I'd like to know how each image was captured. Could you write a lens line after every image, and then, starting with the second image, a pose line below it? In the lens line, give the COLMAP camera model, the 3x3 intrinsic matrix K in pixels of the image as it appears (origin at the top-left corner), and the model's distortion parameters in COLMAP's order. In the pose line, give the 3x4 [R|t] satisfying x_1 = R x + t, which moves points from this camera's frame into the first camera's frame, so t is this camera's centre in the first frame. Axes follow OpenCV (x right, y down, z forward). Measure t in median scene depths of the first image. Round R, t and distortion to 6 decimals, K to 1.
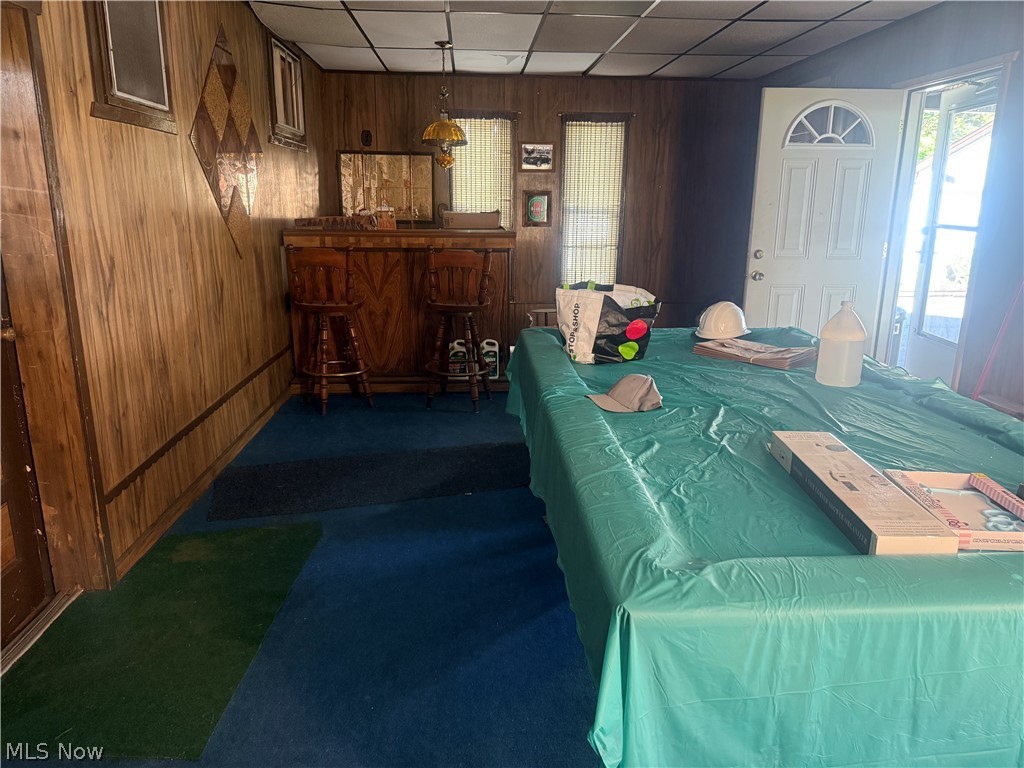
lens RADIAL K [[723.0, 0, 512.8], [0, 723.0, 383.4], [0, 0, 1]] dist [0.027166, -0.002631]
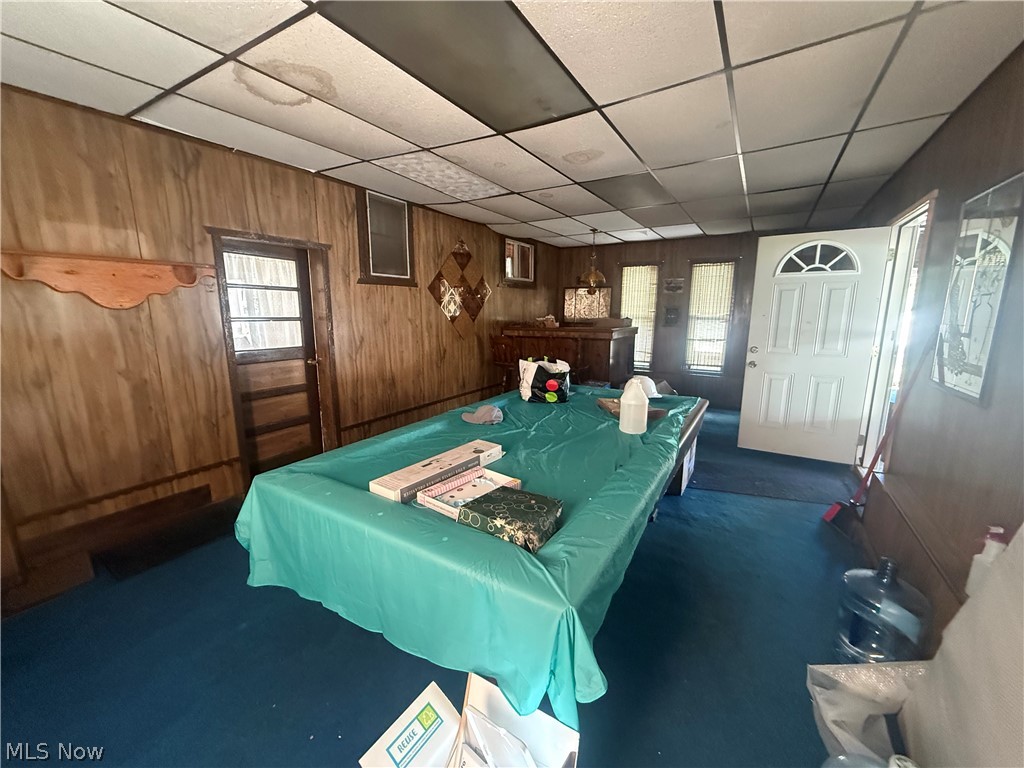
lens RADIAL K [[405.5, 0, 512.4], [0, 405.5, 383.6], [0, 0, 1]] dist [0.001996, -0.000465]
pose [[0.820616, 0.095725, -0.563406, 0.417699], [-0.135200, 0.990404, -0.028649, -0.023915], [0.555257, 0.099683, 0.825684, 0.080238]]
